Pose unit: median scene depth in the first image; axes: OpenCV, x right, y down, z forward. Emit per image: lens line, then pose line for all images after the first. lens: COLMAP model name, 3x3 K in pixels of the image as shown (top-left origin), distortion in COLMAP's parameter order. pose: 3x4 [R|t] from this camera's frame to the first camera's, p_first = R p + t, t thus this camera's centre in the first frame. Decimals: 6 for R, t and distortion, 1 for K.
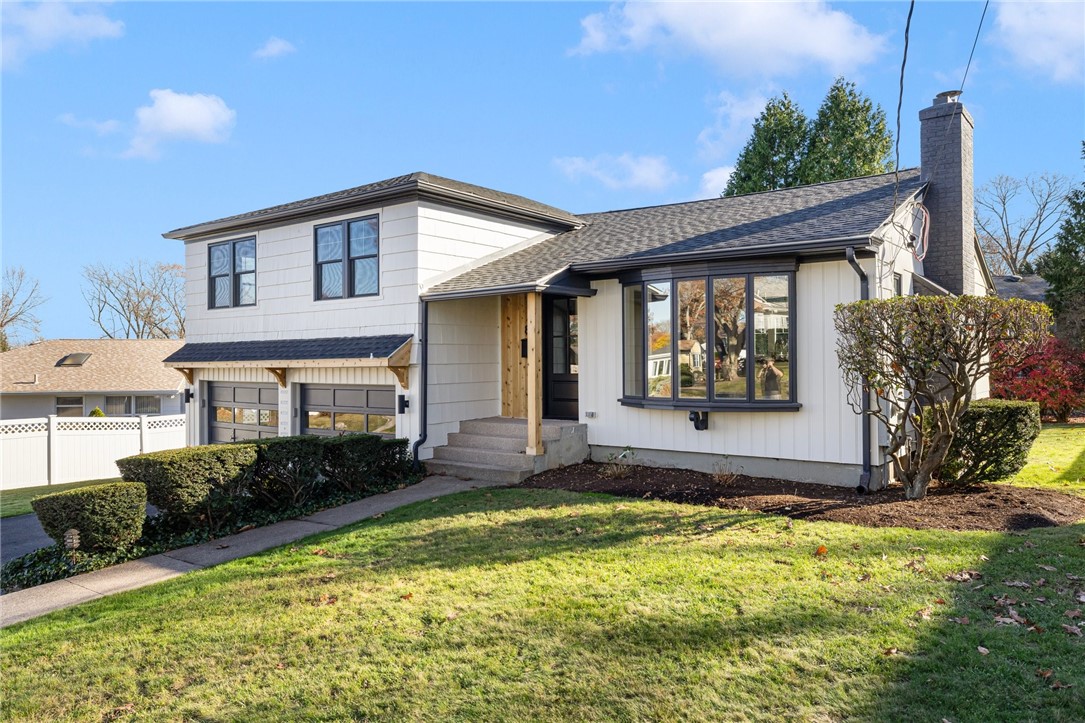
lens RADIAL K [[779.0, 0, 547.7], [0, 779.0, 363.0], [0, 0, 1]] dist [-0.007633, 0.009366]
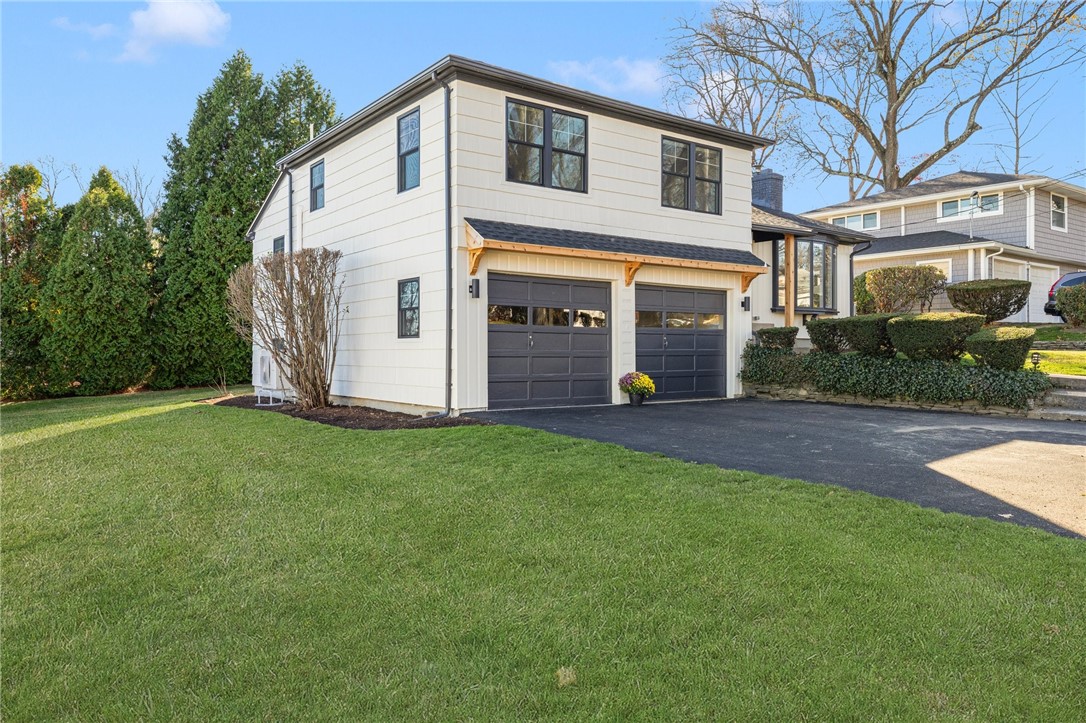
lens RADIAL K [[779.7, 0, 543.6], [0, 779.7, 368.0], [0, 0, 1]] dist [-0.007633, 0.009366]
pose [[0.269853, -0.013324, 0.962809, -1.367339], [-0.003156, 0.999887, 0.014721, 0.126271], [-0.962896, -0.007011, 0.269781, 0.867547]]
